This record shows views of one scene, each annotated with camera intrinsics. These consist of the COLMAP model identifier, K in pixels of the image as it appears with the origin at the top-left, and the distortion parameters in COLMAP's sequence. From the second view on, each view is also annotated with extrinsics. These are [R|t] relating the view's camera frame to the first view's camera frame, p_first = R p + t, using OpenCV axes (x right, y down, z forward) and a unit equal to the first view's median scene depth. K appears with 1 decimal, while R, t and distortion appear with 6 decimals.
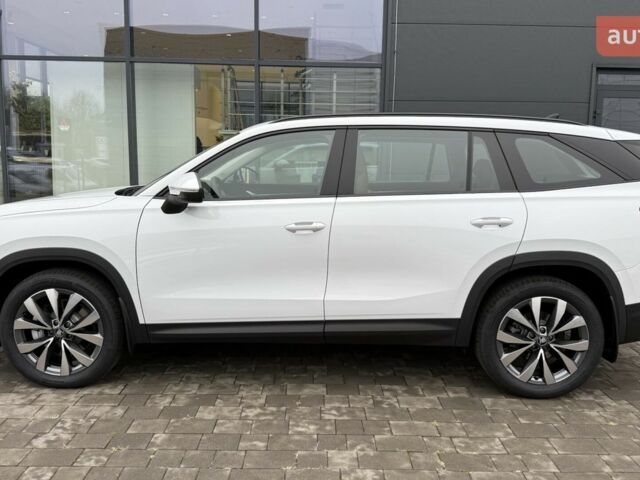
lens RADIAL K [[596.7, 0, 320.0], [0, 596.7, 240.0], [0, 0, 1]] dist [0.169831, -0.370098]
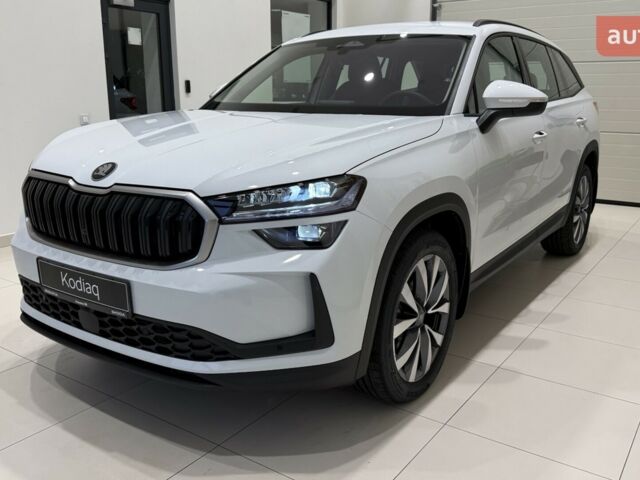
lens RADIAL K [[596.7, 0, 320.0], [0, 596.7, 240.0], [0, 0, 1]] dist [0.169831, -0.370098]
pose [[0.552300, -0.211825, 0.806284, -1.049431], [0.127132, 0.977268, 0.169661, -0.068592], [-0.823894, 0.008800, 0.566675, 0.714088]]
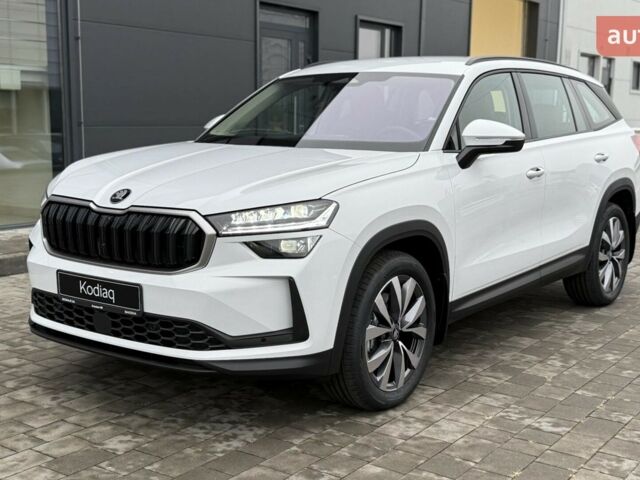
lens RADIAL K [[893.9, 0, 317.0], [0, 893.9, 241.1], [0, 0, 1]] dist [0.136105, -0.106967]
pose [[0.582829, -0.126506, 0.802687, -1.402557], [0.115733, 0.990660, 0.072098, -0.056896], [-0.804311, 0.050876, 0.592027, 0.410103]]
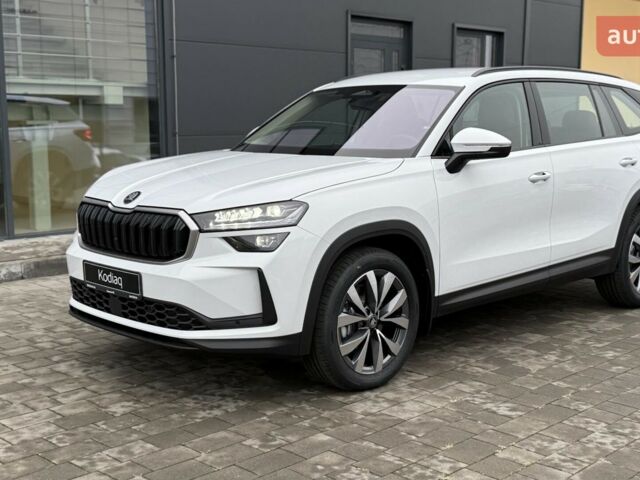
lens RADIAL K [[893.9, 0, 317.0], [0, 893.9, 241.1], [0, 0, 1]] dist [0.136105, -0.106967]
pose [[0.711085, -0.114789, 0.693673, -1.361511], [0.114697, 0.992305, 0.046631, -0.027814], [-0.693688, 0.046404, 0.718779, 0.151442]]
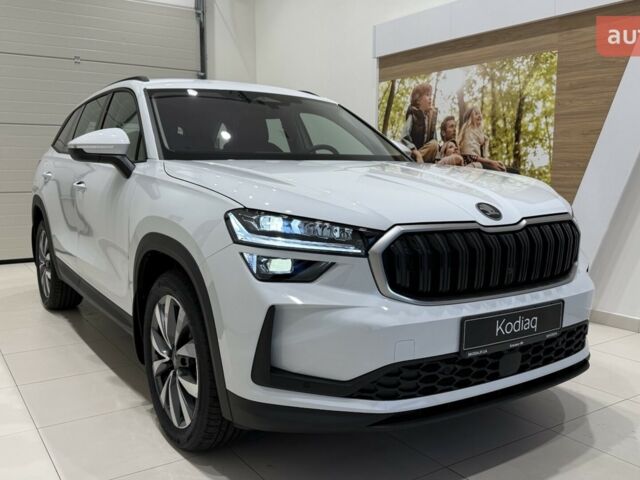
lens RADIAL K [[596.7, 0, 320.0], [0, 596.7, 240.0], [0, 0, 1]] dist [0.169831, -0.370098]
pose [[-0.563479, -0.122927, 0.816934, -1.067688], [0.111150, 0.968596, 0.222414, -0.188482], [-0.818619, 0.216128, -0.532120, 1.728972]]
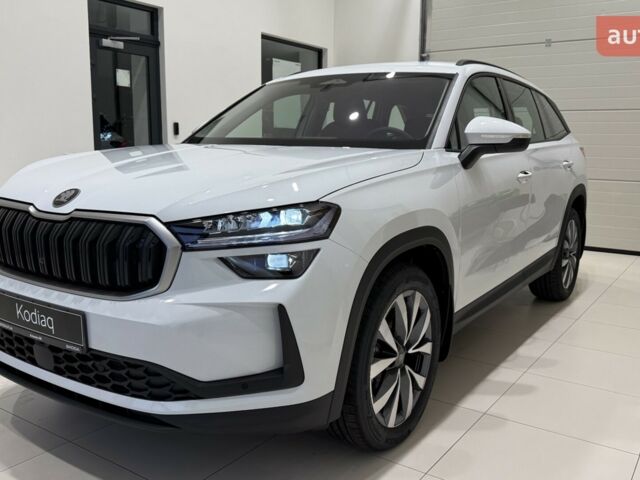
lens RADIAL K [[596.3, 0, 320.0], [0, 596.3, 240.0], [0, 0, 1]] dist [0.165866, -0.340140]
pose [[0.545511, -0.138897, 0.826514, -1.016159], [0.114924, 0.989253, 0.090394, -0.044238], [-0.830187, 0.045675, 0.555611, 0.715288]]
